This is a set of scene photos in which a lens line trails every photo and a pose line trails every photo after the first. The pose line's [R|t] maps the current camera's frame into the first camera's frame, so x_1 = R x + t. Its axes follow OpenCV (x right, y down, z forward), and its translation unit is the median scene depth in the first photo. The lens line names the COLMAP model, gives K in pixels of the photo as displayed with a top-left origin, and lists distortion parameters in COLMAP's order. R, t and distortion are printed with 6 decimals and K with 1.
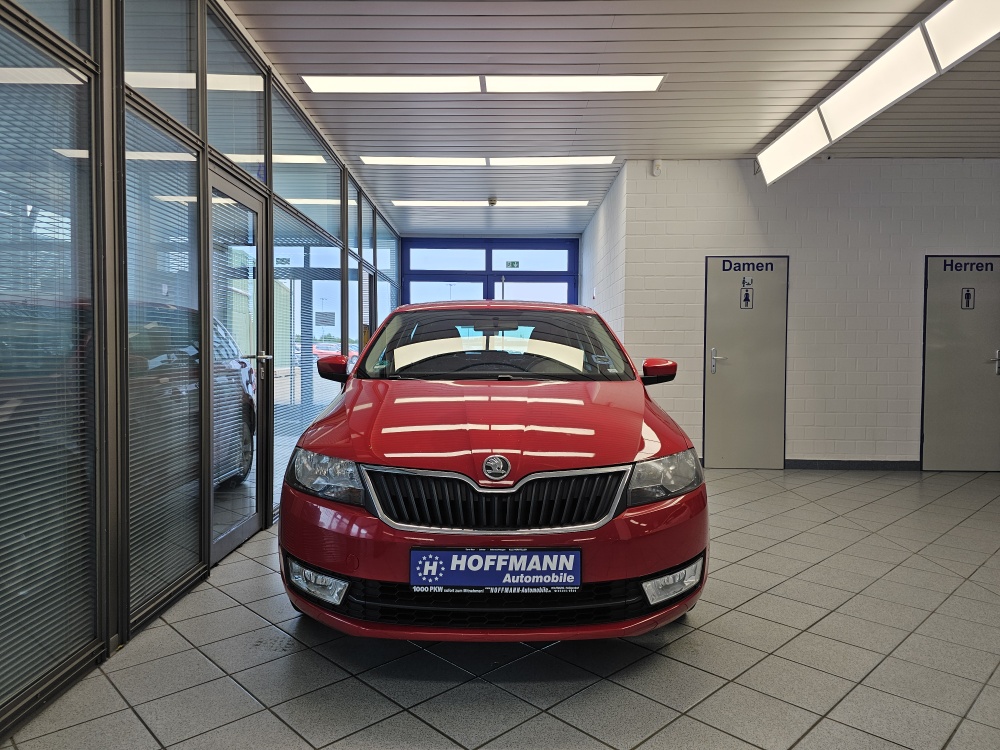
lens RADIAL K [[686.3, 0, 493.2], [0, 686.3, 372.6], [0, 0, 1]] dist [0.052661, -0.074869]
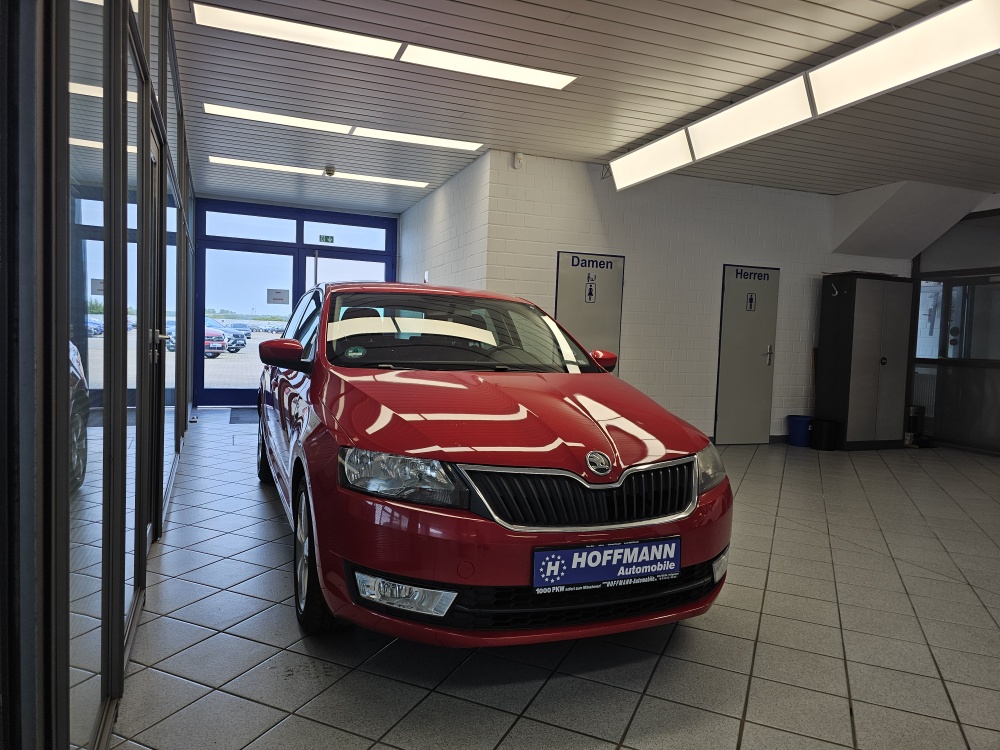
lens RADIAL K [[685.1, 0, 500.0], [0, 685.1, 375.0], [0, 0, 1]] dist [0.091900, -0.148549]
pose [[0.925317, 0.008521, 0.379098, -0.523607], [-0.021347, 0.999333, 0.029642, -0.018608], [-0.378593, -0.035521, 0.924882, 0.126320]]
